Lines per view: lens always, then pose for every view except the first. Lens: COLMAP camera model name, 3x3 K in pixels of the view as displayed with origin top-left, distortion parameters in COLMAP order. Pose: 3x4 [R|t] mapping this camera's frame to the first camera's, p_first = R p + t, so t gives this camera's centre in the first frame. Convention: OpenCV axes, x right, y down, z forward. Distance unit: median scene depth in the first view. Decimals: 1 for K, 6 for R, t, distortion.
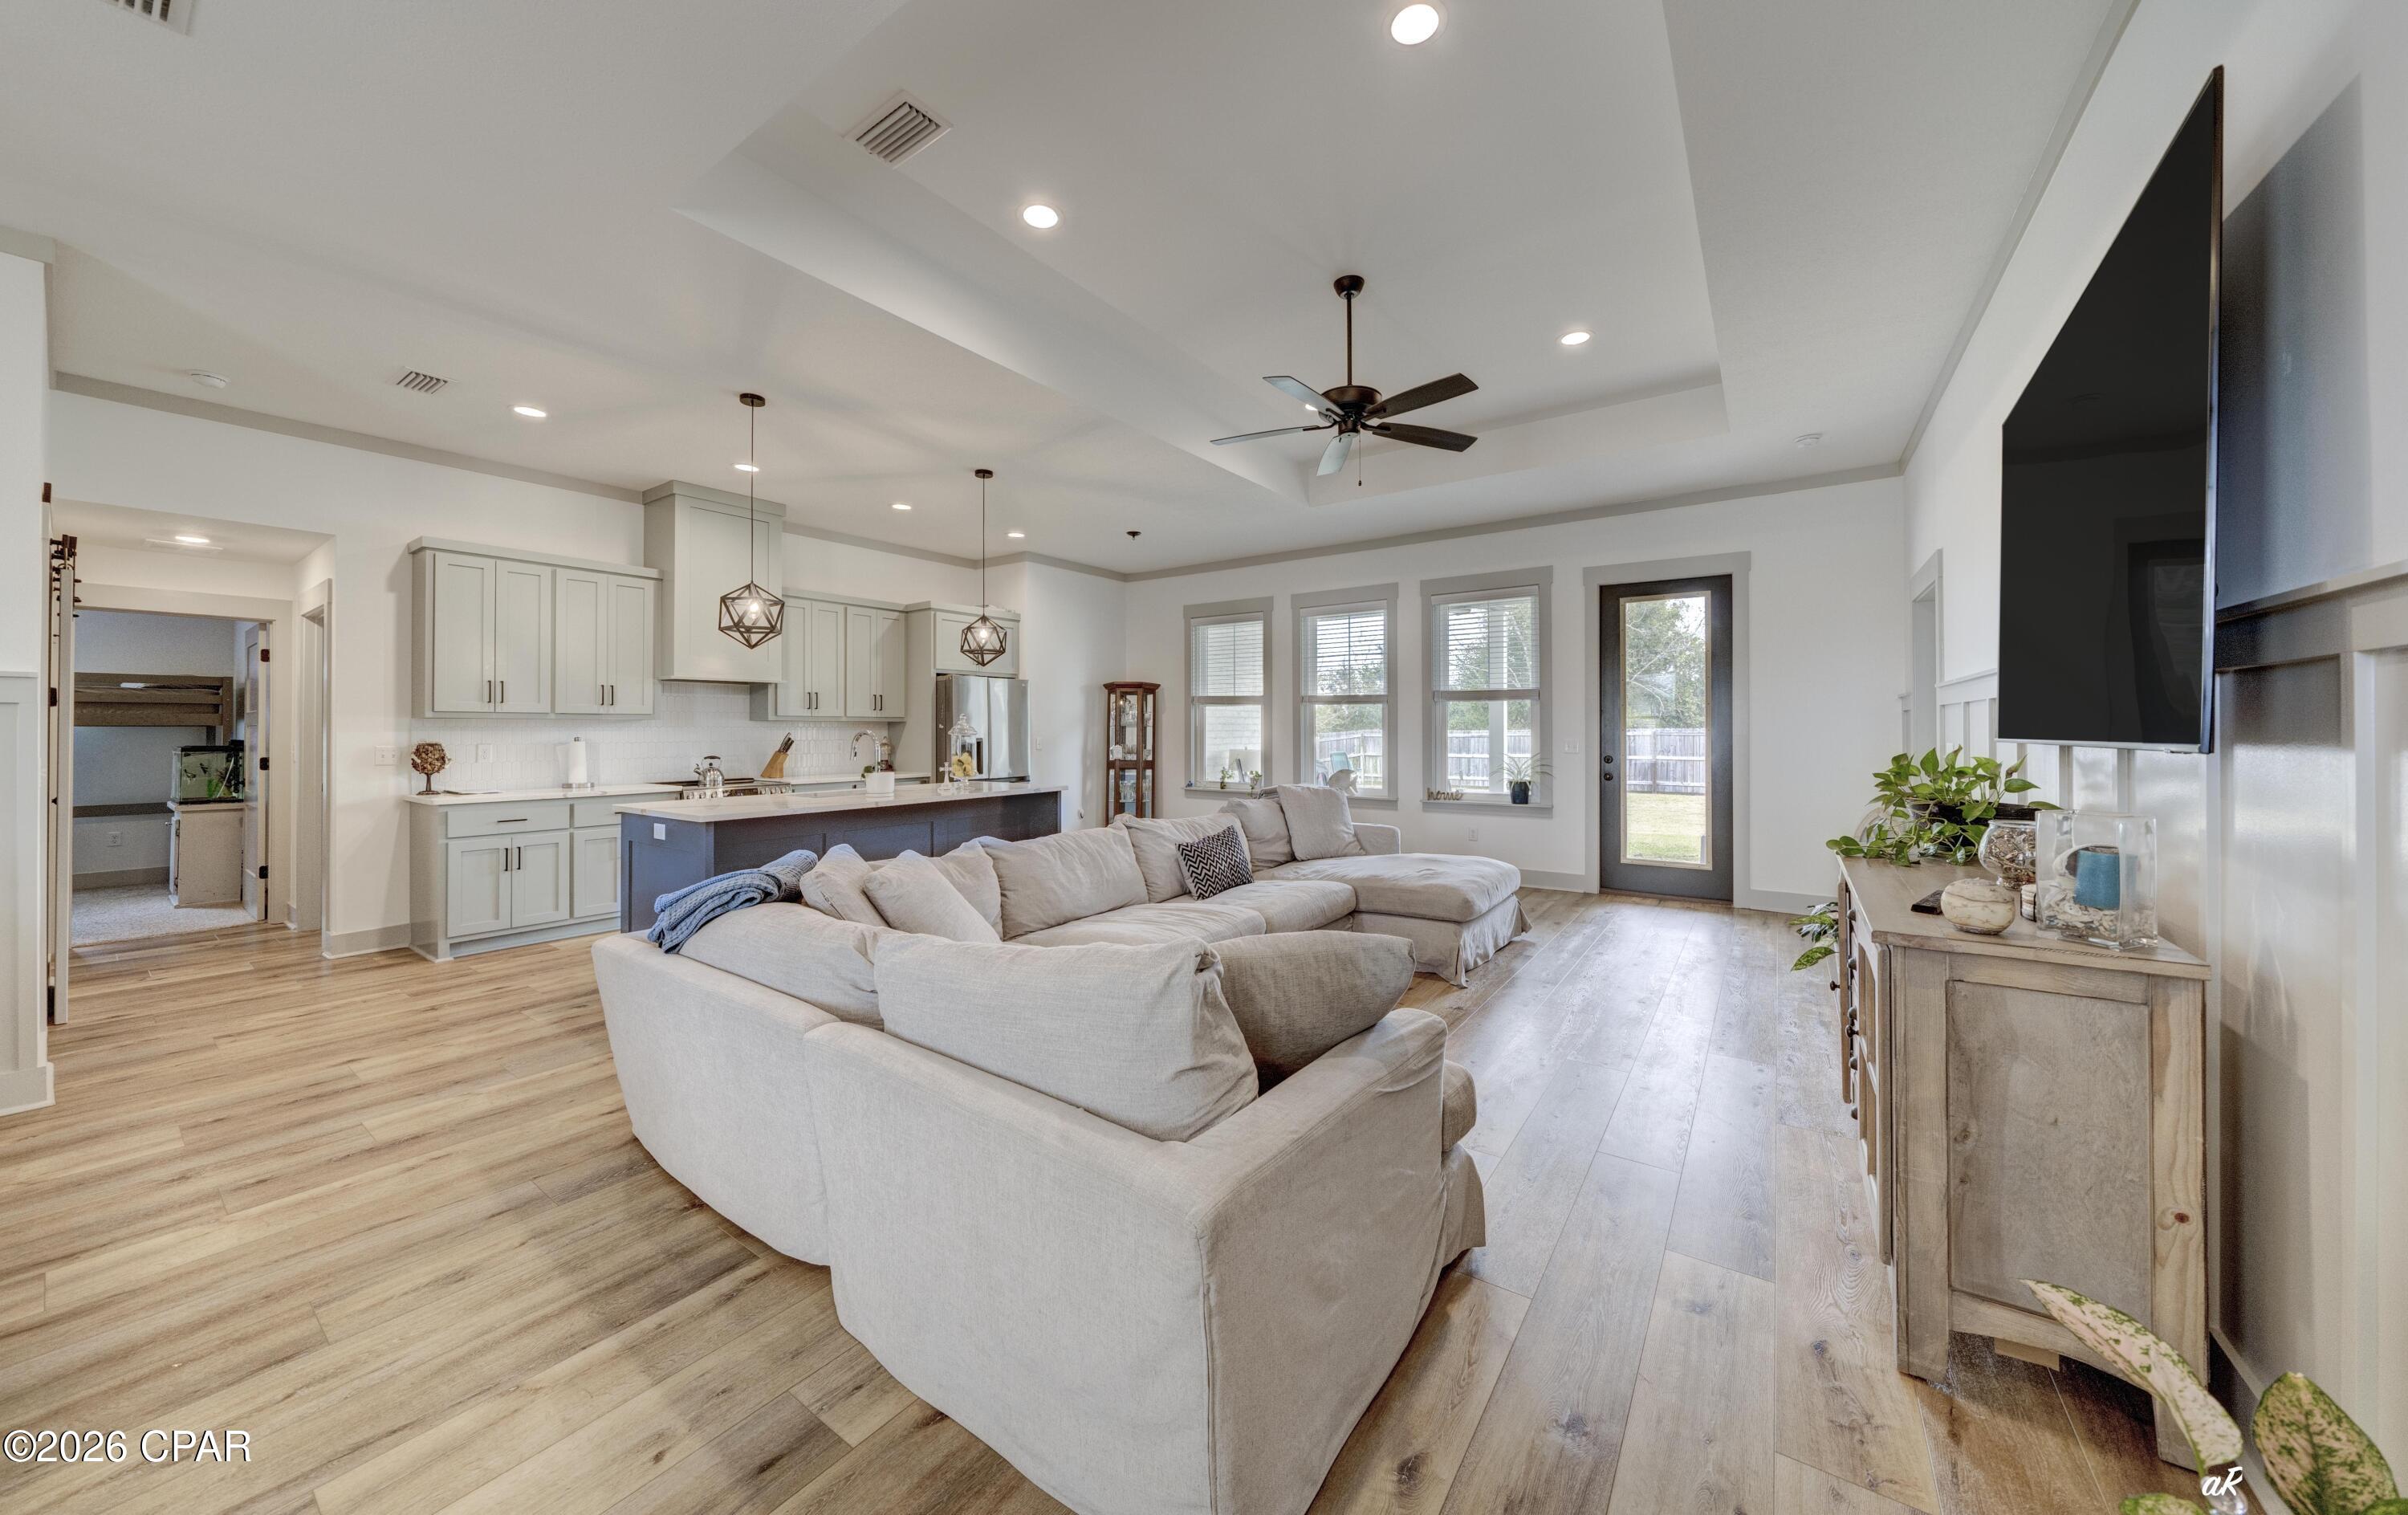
lens RADIAL K [[816.5, 0, 1171.8], [0, 816.5, 723.9], [0, 0, 1]] dist [-0.002222, -0.000058]
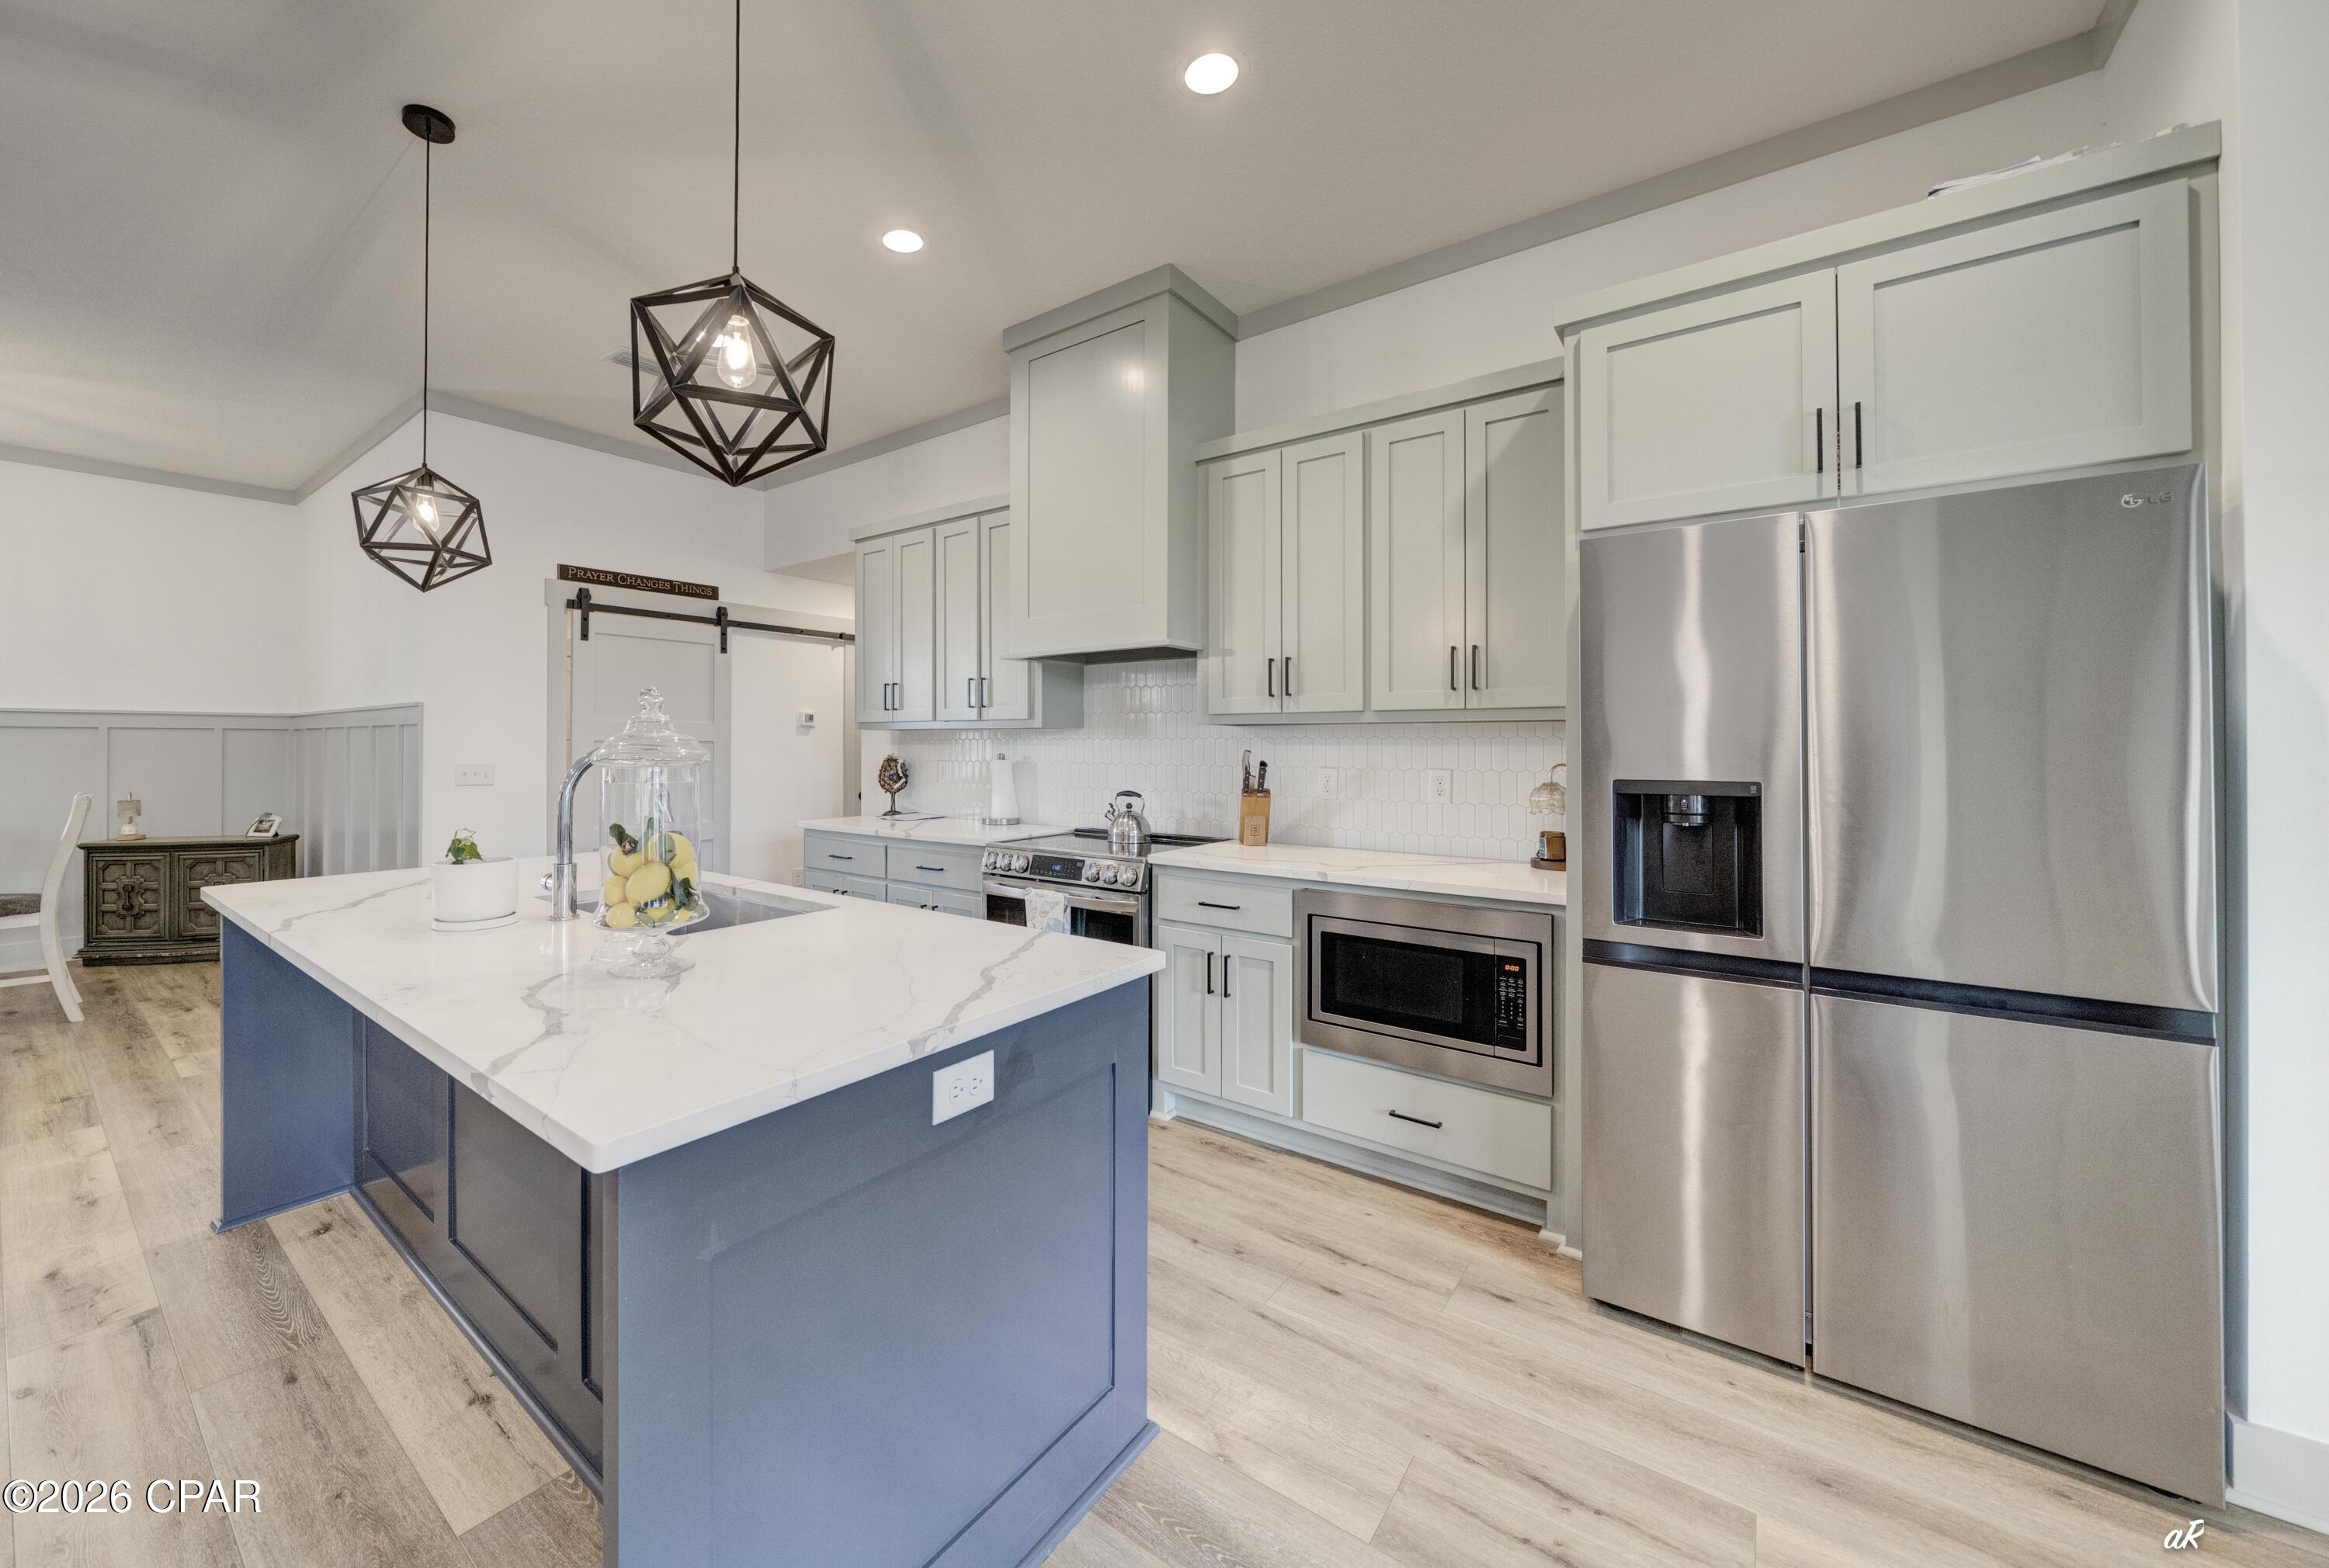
lens RADIAL K [[863.5, 0, 1105.1], [0, 863.5, 741.3], [0, 0, 1]] dist [-0.007998, -0.000067]
pose [[-0.020254, 0.002346, -0.999792, 0.022417], [0.004540, 0.999987, 0.002254, 0.004252], [0.999785, -0.004493, -0.020264, 1.059728]]
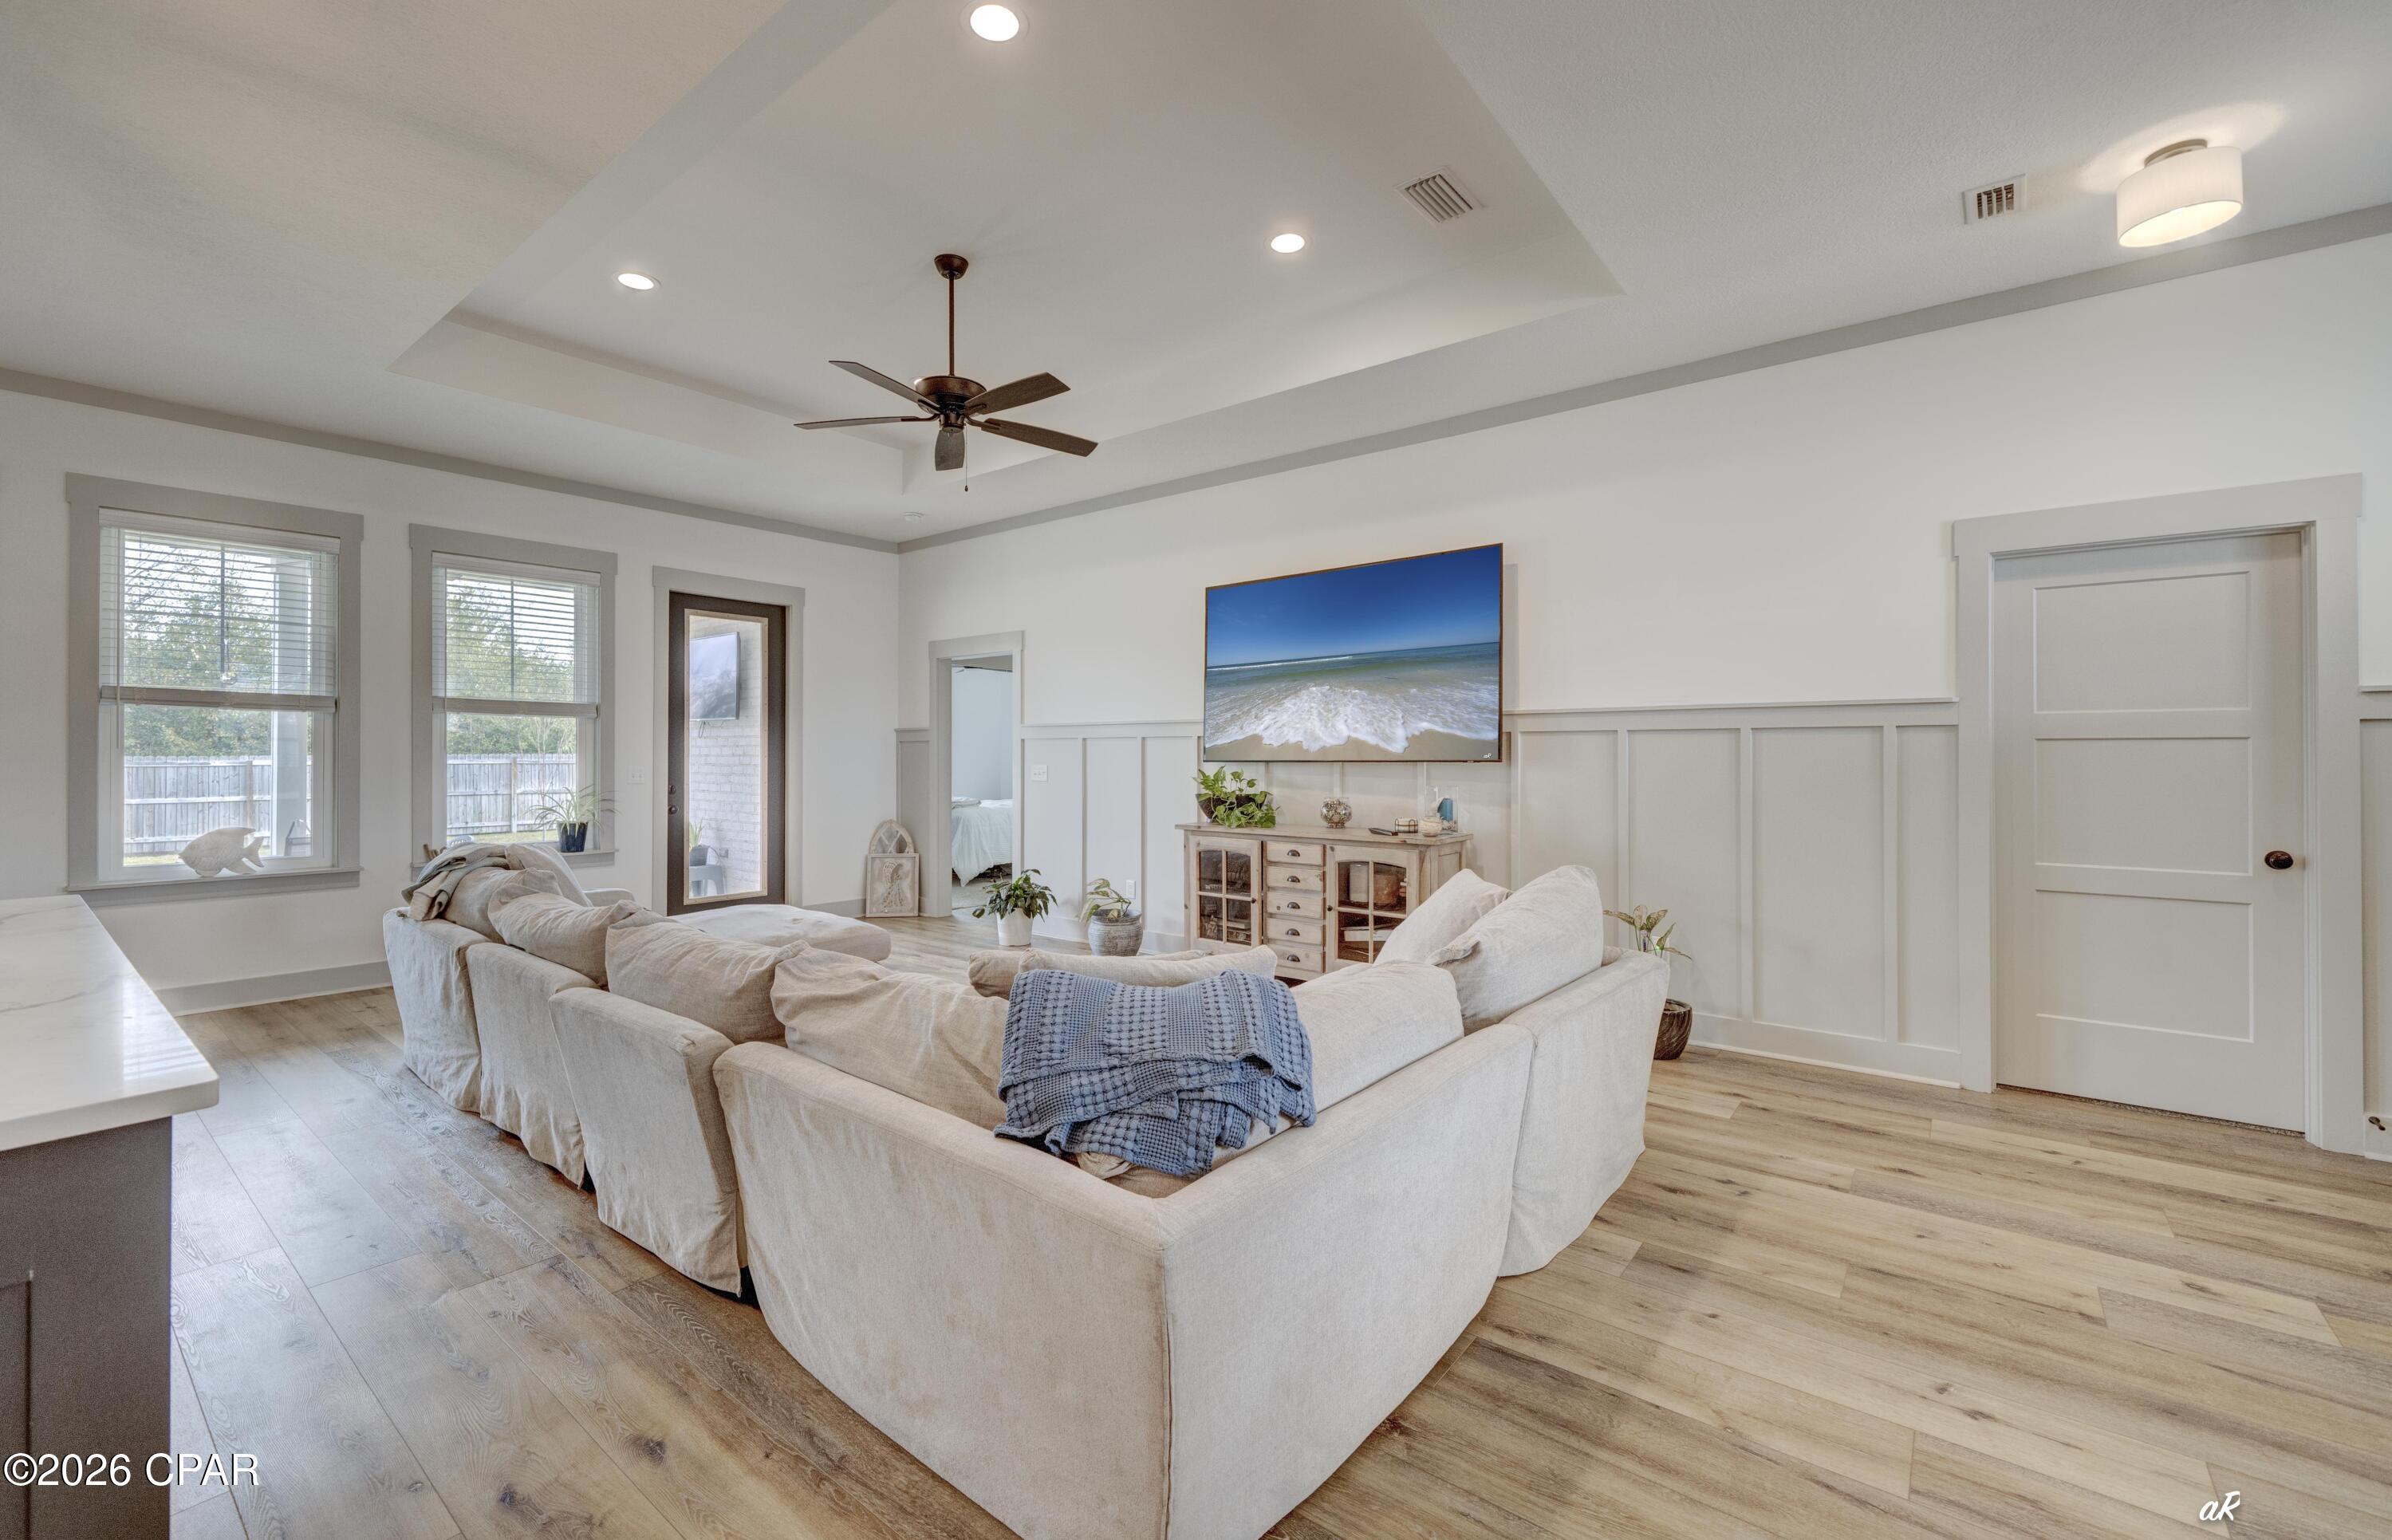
lens RADIAL K [[986.5, 0, 1191.9], [0, 986.5, 749.2], [0, 0, 1]] dist [-0.001458, 0.000419]
pose [[0.040238, 0.010890, 0.999131, -0.542827], [-0.005995, 0.999925, -0.010658, 0.008445], [-0.999172, -0.005561, 0.040301, 0.430778]]
